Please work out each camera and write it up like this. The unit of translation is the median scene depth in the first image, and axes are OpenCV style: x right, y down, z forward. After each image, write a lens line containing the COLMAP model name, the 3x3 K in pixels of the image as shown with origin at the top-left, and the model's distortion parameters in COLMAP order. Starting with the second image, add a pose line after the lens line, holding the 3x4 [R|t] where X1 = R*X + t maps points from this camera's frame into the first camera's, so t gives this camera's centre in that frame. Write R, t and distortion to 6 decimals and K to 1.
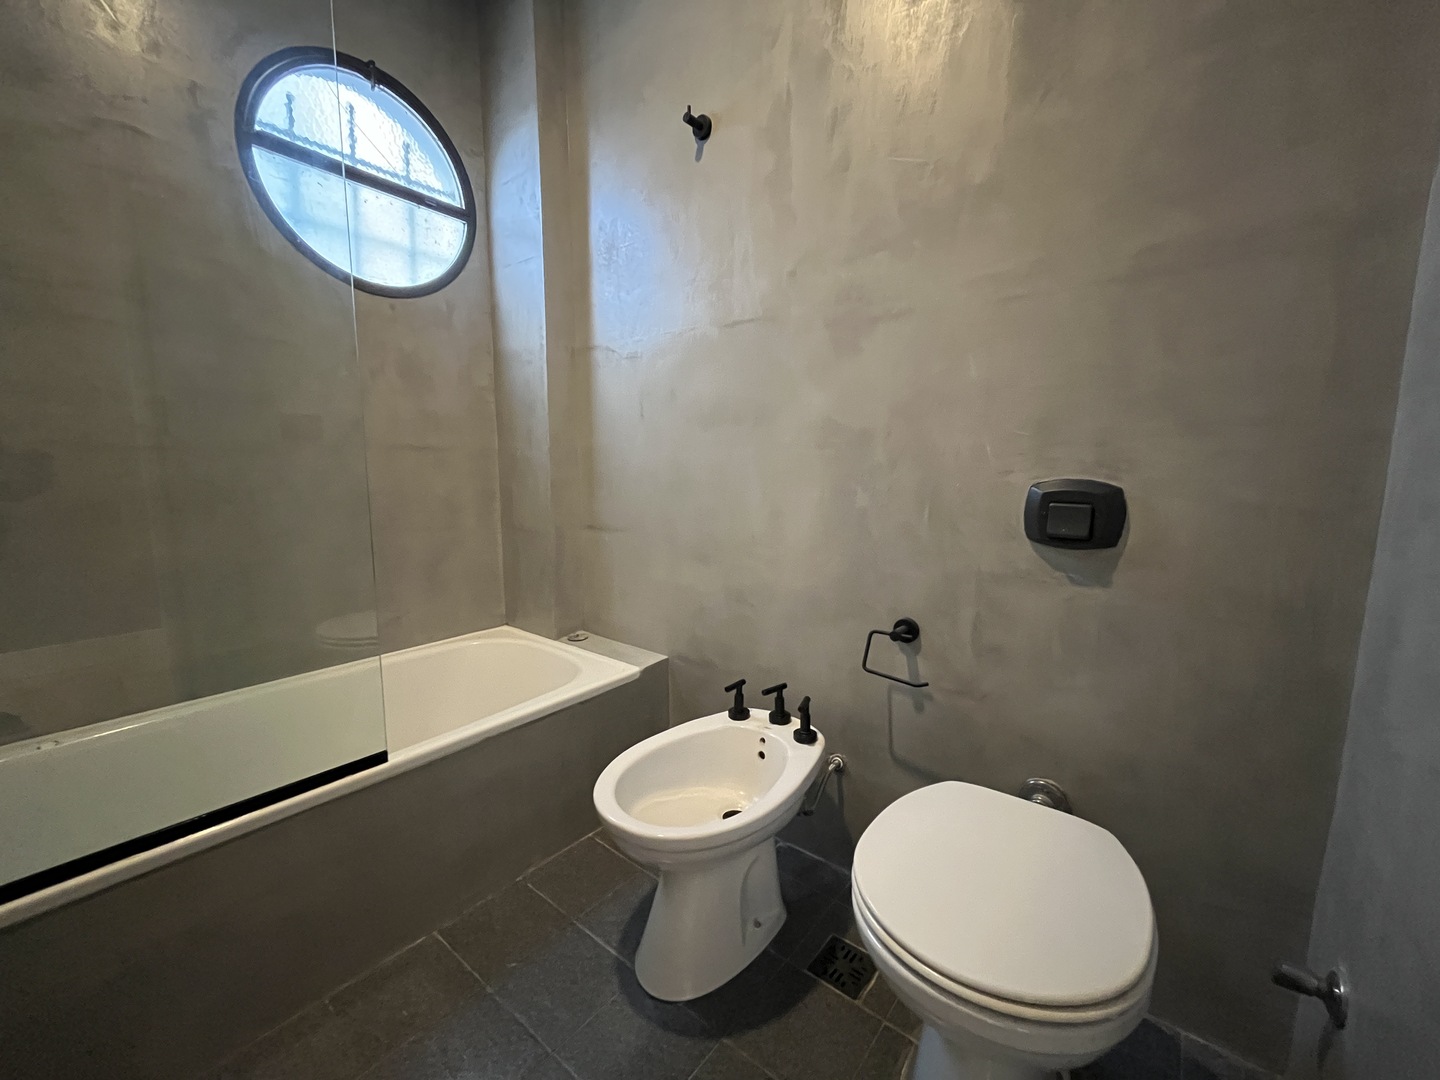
lens RADIAL K [[580.8, 0, 713.5], [0, 580.8, 540.2], [0, 0, 1]] dist [-0.003017, -0.000722]
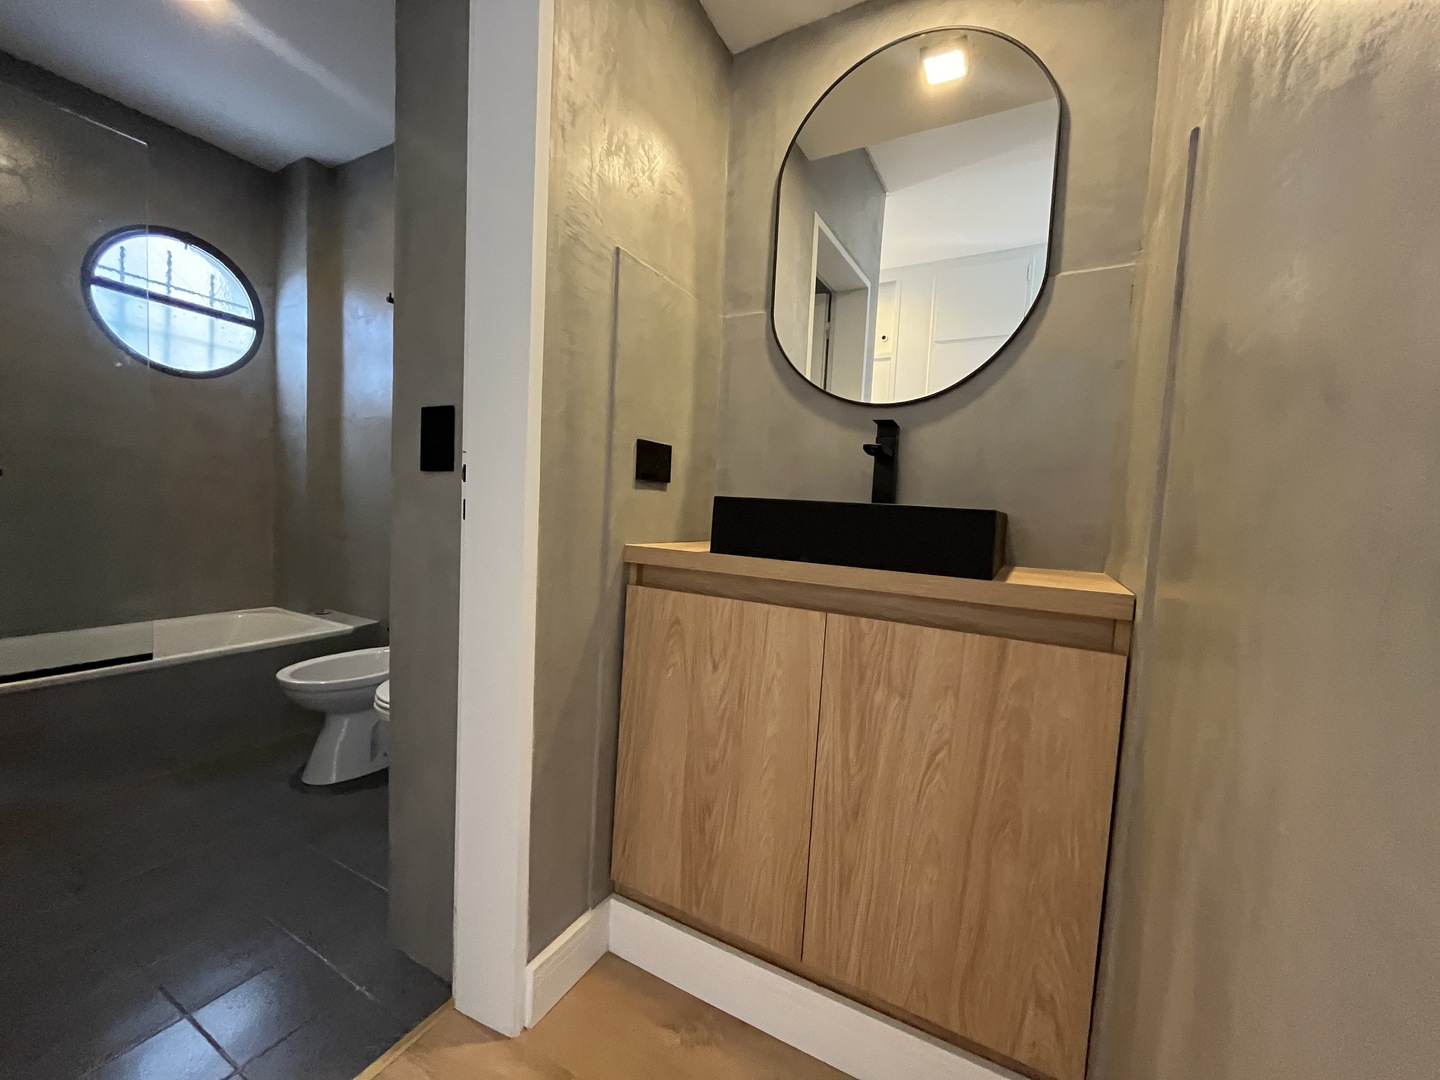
lens RADIAL K [[580.8, 0, 713.5], [0, 580.8, 540.2], [0, 0, 1]] dist [-0.003017, -0.000722]
pose [[0.980424, 0.044903, 0.191711, 0.488768], [-0.036970, 0.998313, -0.044759, 0.014341], [-0.193397, 0.036795, 0.980430, -0.696887]]
